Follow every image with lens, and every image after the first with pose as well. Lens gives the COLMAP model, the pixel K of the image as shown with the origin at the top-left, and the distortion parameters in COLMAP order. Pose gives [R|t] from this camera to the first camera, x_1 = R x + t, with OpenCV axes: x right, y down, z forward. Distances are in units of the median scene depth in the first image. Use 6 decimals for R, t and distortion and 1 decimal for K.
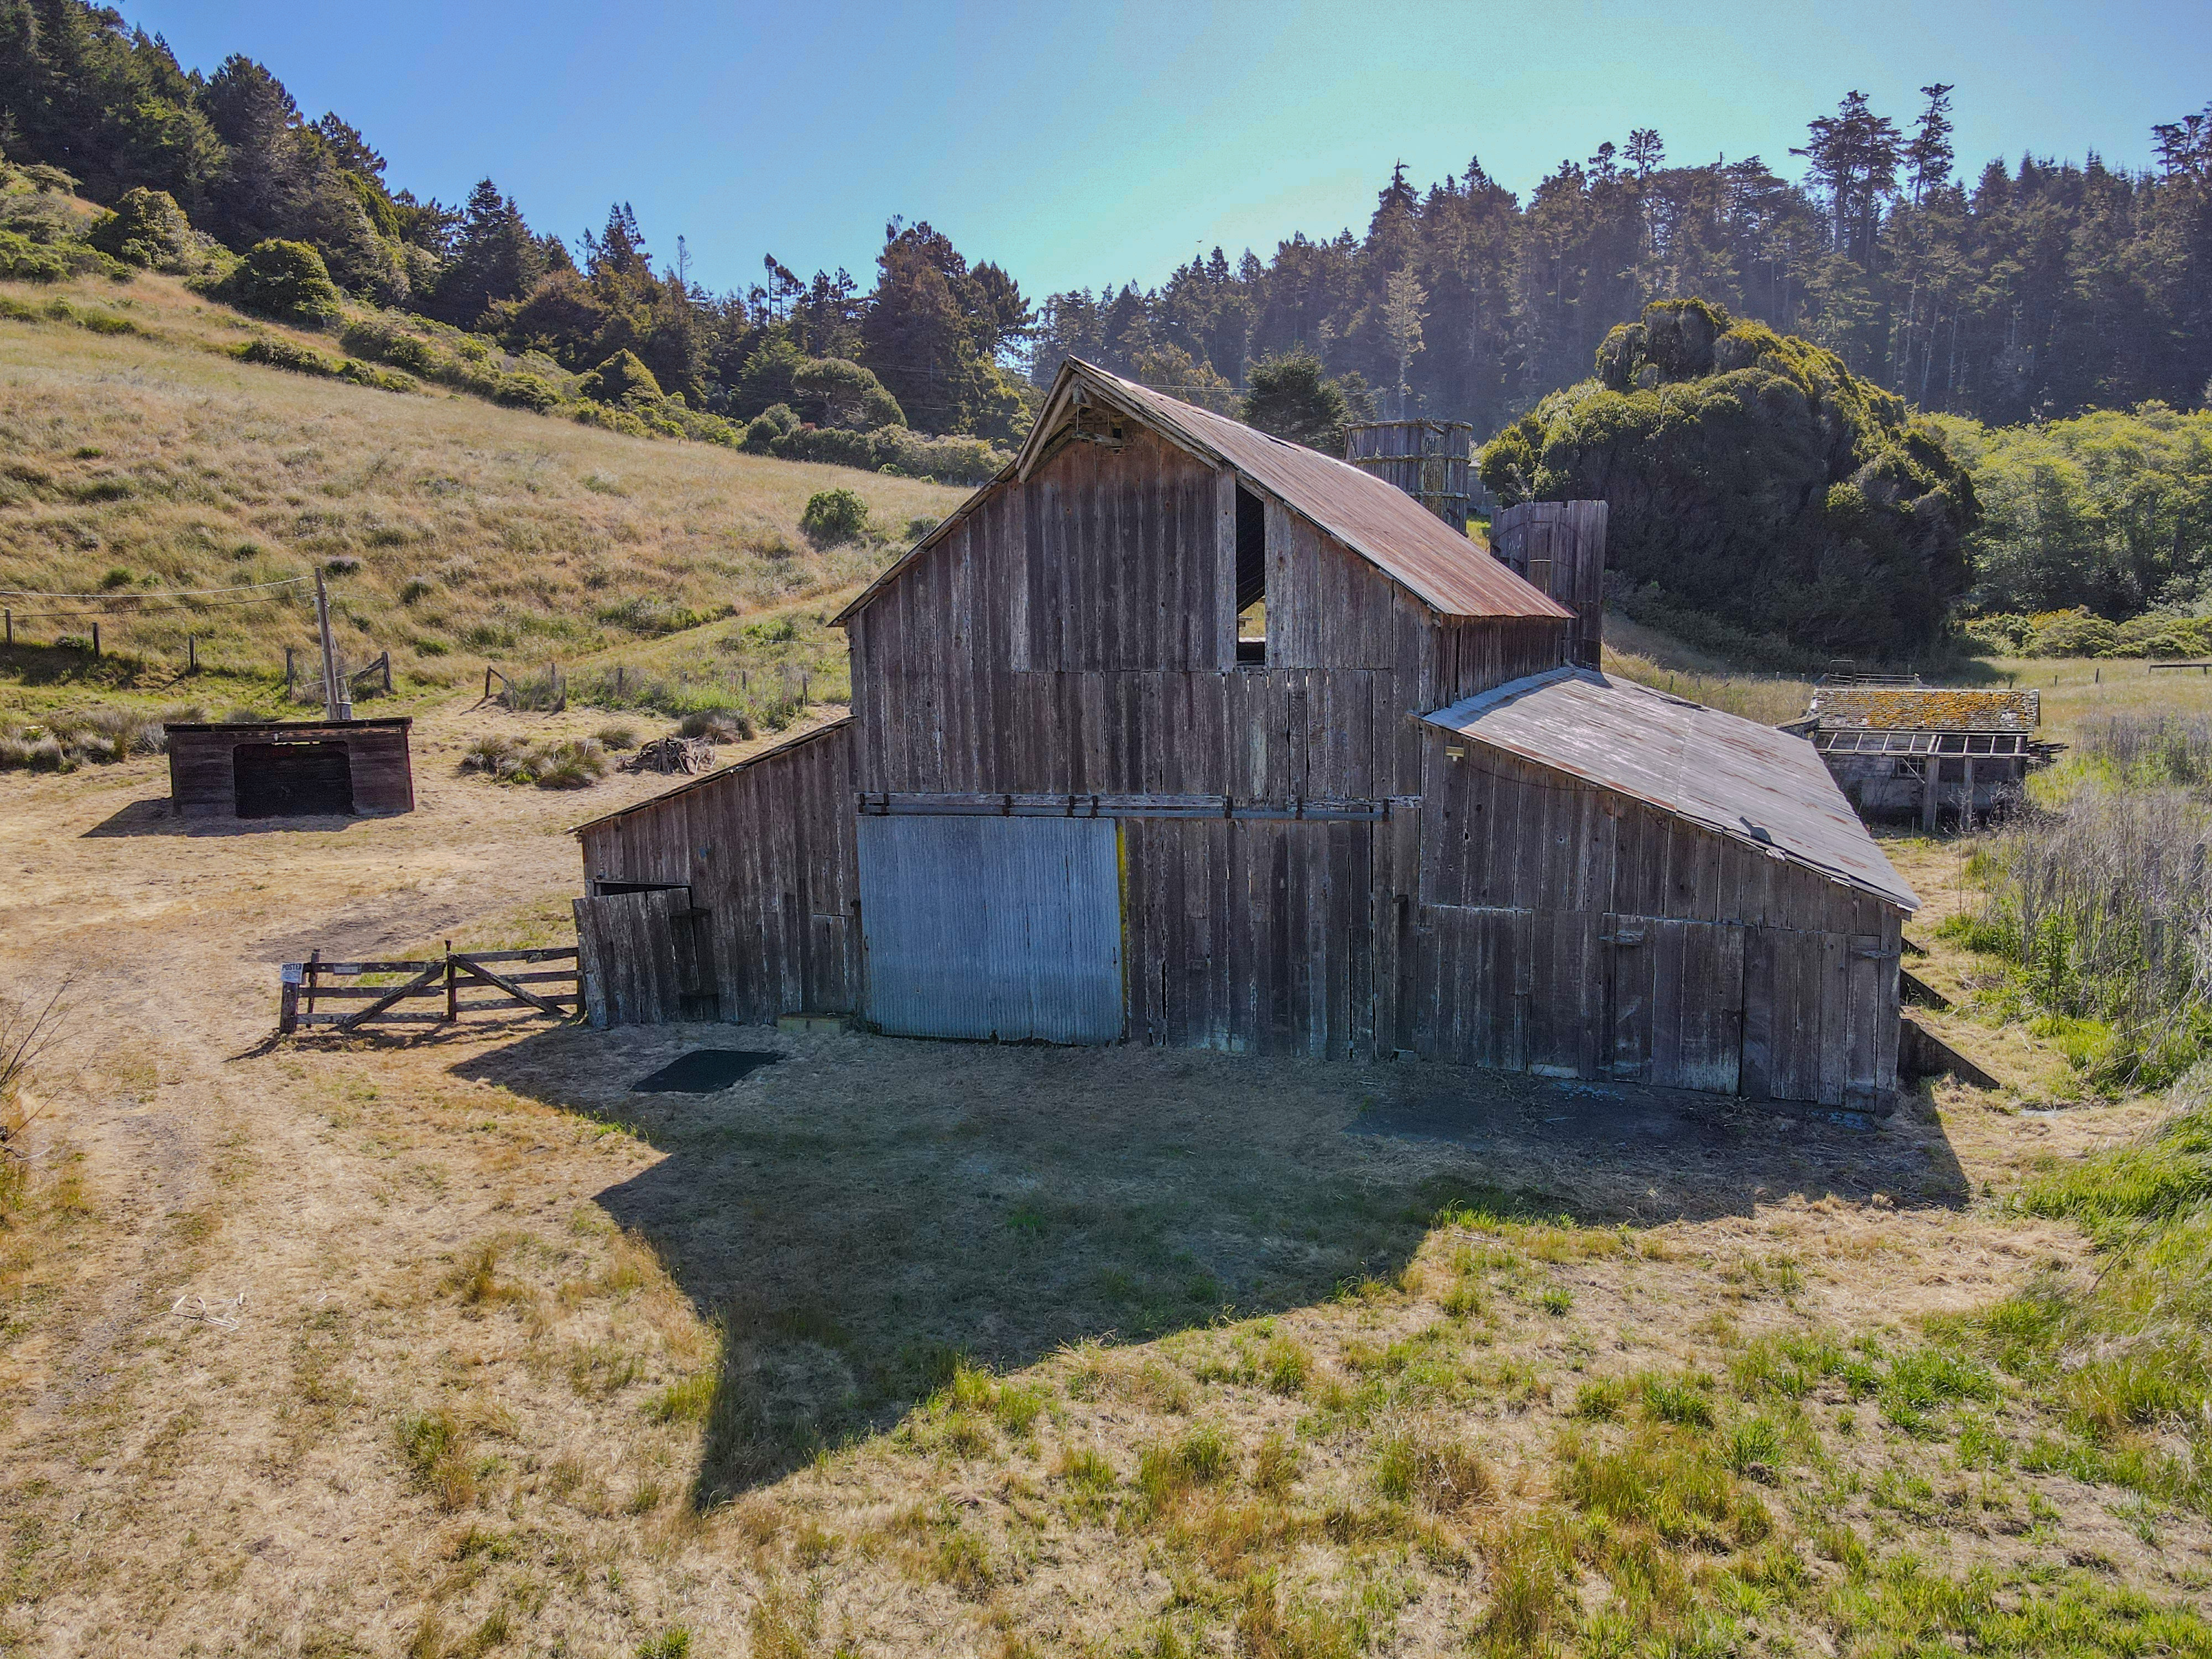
lens RADIAL K [[1539.1, 0, 1105.6], [0, 1539.1, 867.5], [0, 0, 1]] dist [-0.017430, 0.056182]
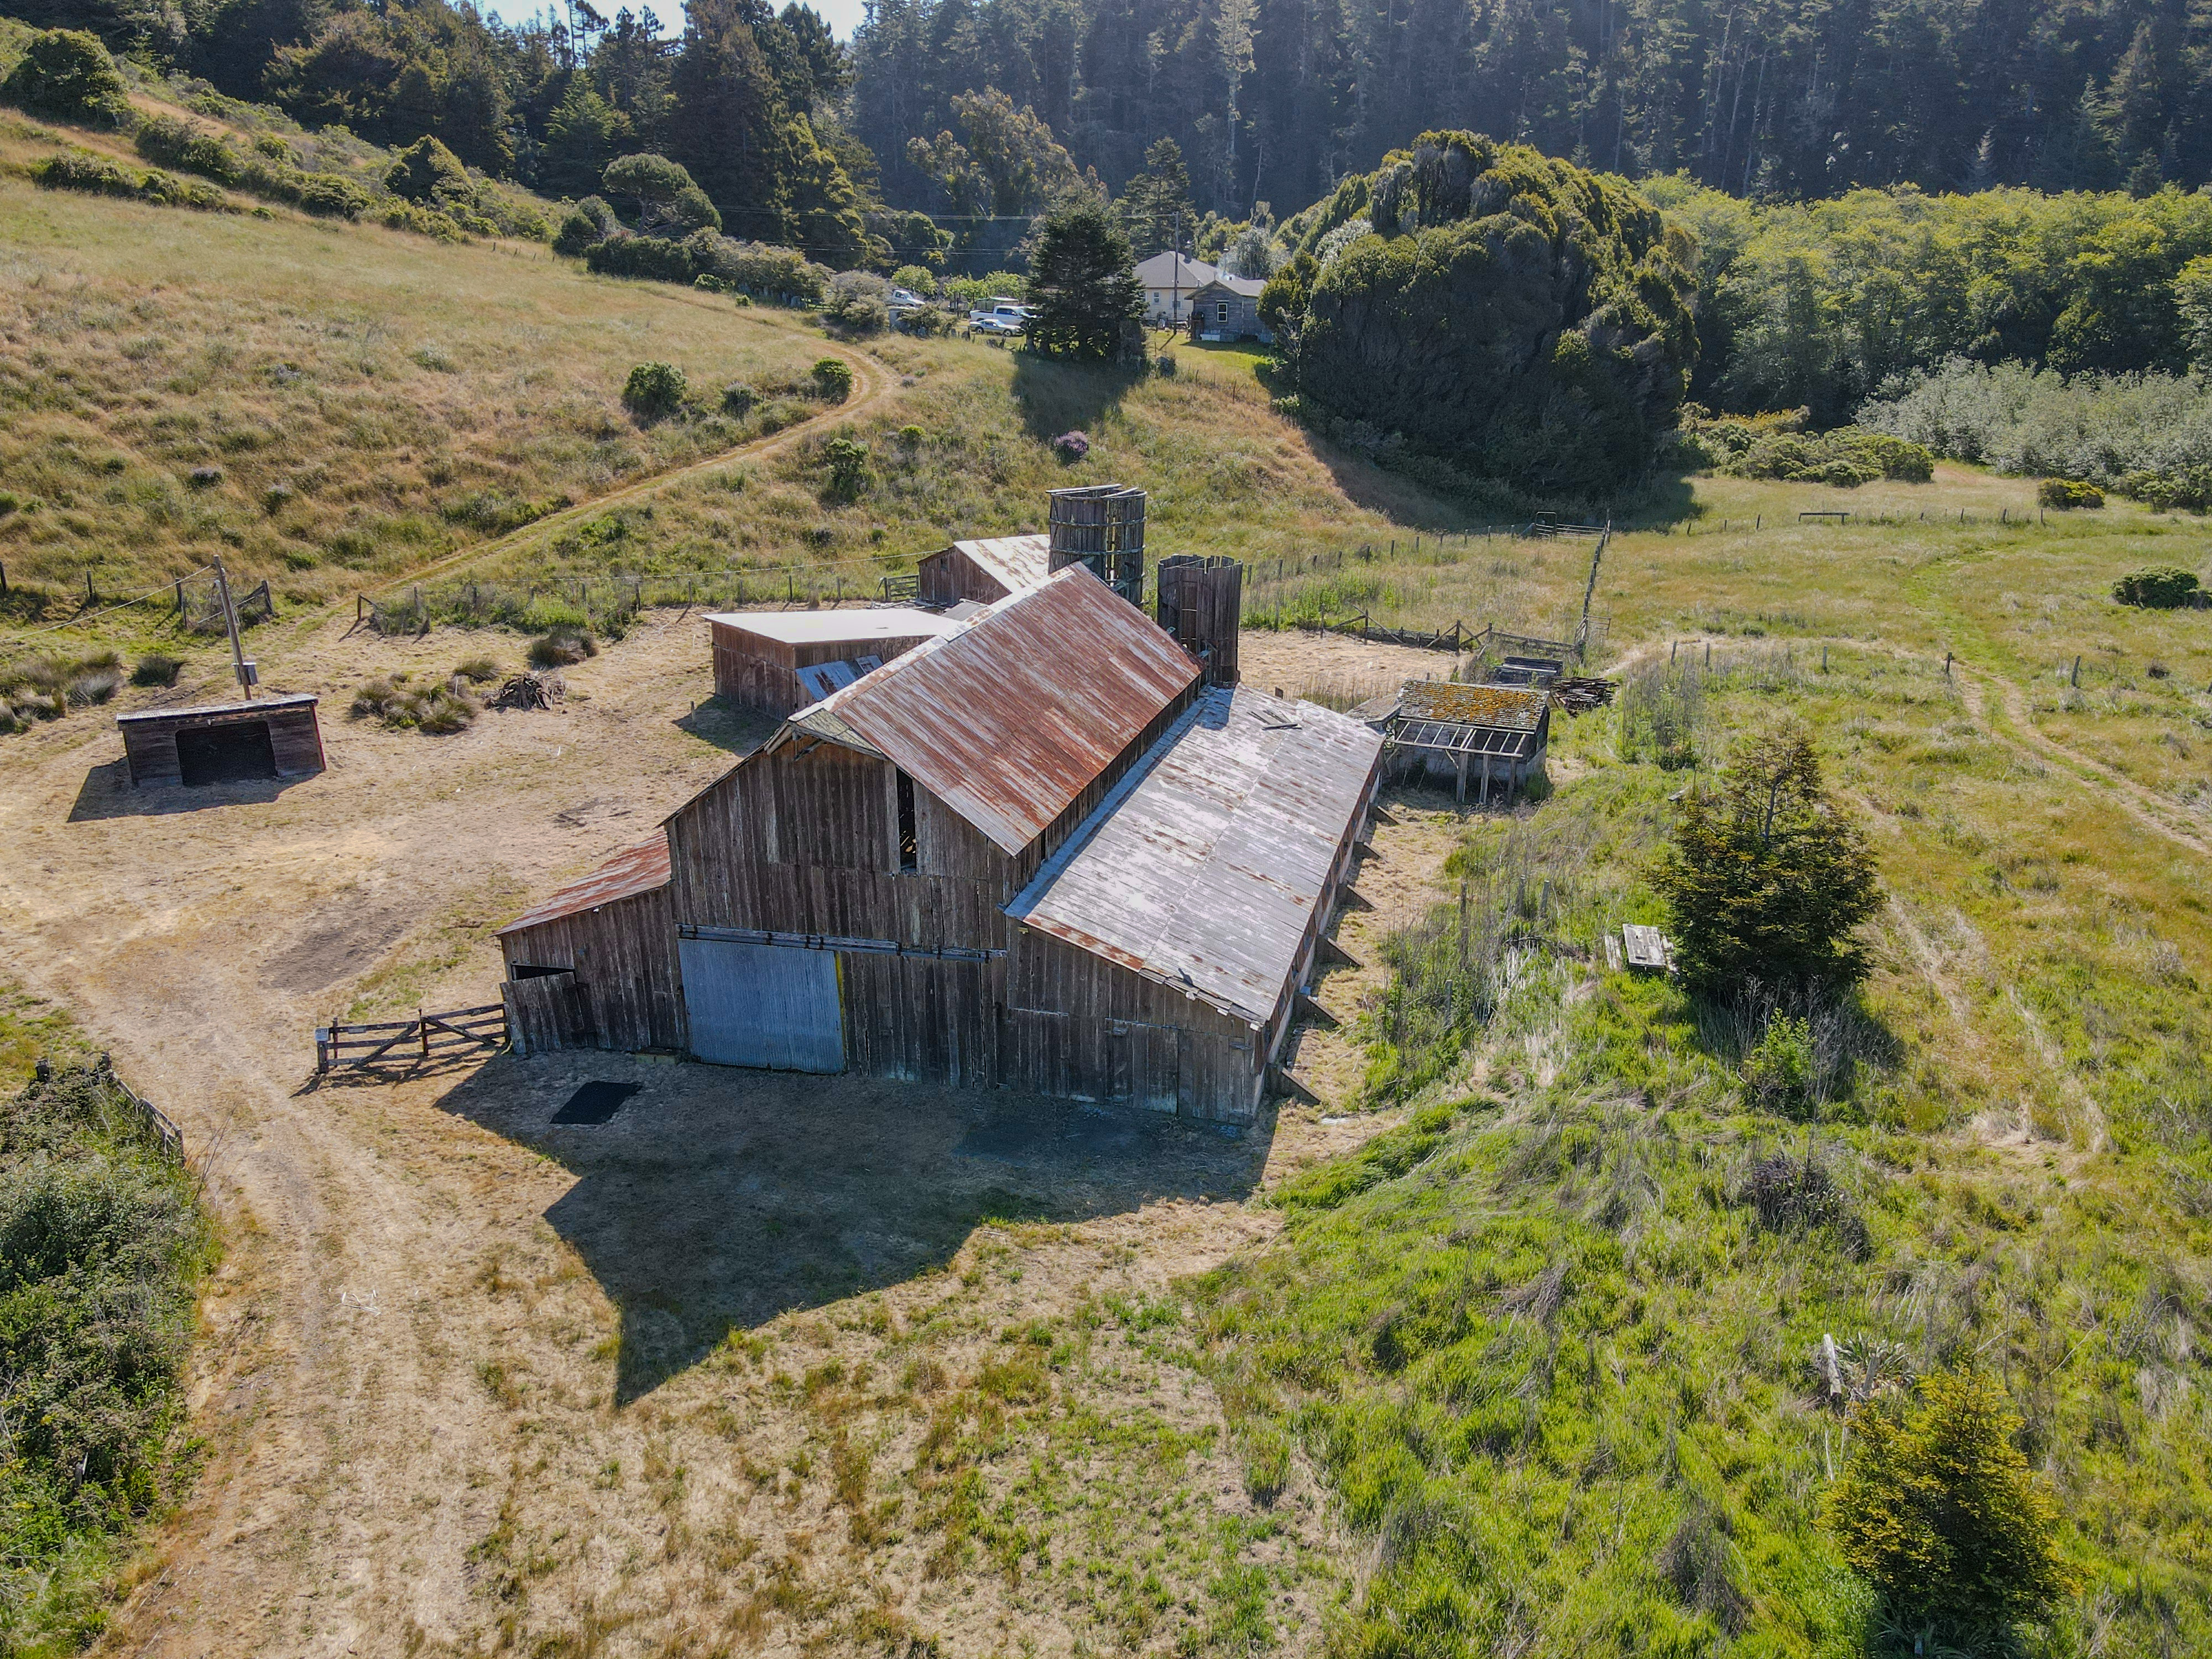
lens RADIAL K [[1567.0, 0, 1106.0], [0, 1567.0, 829.5], [0, 0, 1]] dist [-0.000017, 0.026590]
pose [[0.996131, -0.019808, 0.085617, 0.147844], [0.003219, 0.981838, 0.189692, -0.453661], [-0.087819, -0.188683, 0.978104, -0.632686]]
